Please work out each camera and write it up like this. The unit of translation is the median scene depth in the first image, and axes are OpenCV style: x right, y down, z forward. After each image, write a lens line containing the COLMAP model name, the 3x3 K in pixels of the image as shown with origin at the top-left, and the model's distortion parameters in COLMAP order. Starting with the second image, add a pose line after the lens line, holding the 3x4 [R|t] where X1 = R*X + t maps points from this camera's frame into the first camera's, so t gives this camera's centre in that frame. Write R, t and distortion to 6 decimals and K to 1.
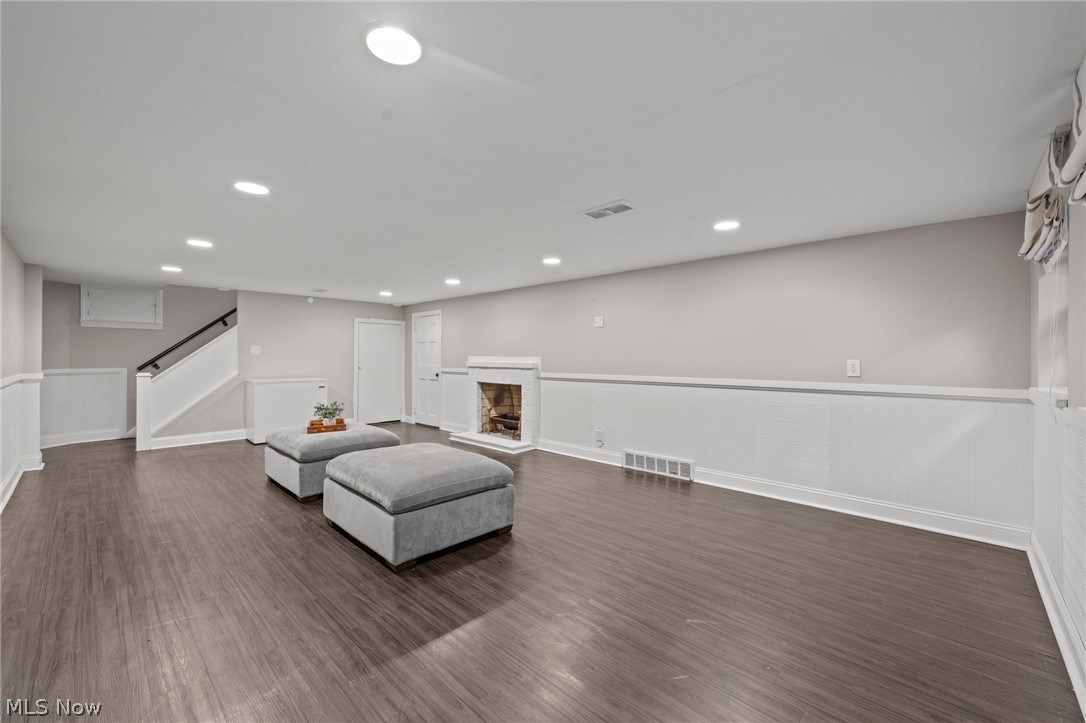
lens RADIAL K [[421.8, 0, 538.2], [0, 421.8, 362.3], [0, 0, 1]] dist [-0.000825, 0.000025]
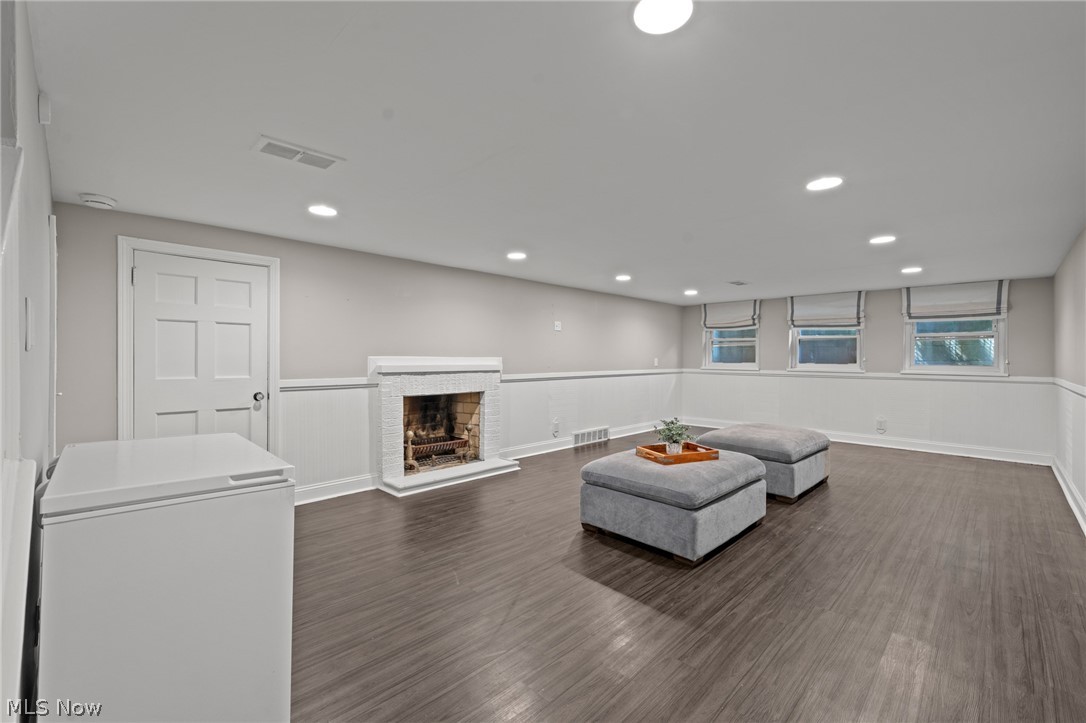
lens RADIAL K [[457.0, 0, 538.7], [0, 457.0, 356.7], [0, 0, 1]] dist [-0.000430, 0.001093]
pose [[0.035677, -0.003116, 0.999359, -0.979381], [0.007266, 0.999970, 0.002859, -0.016698], [-0.999337, 0.007159, 0.035698, 0.908664]]
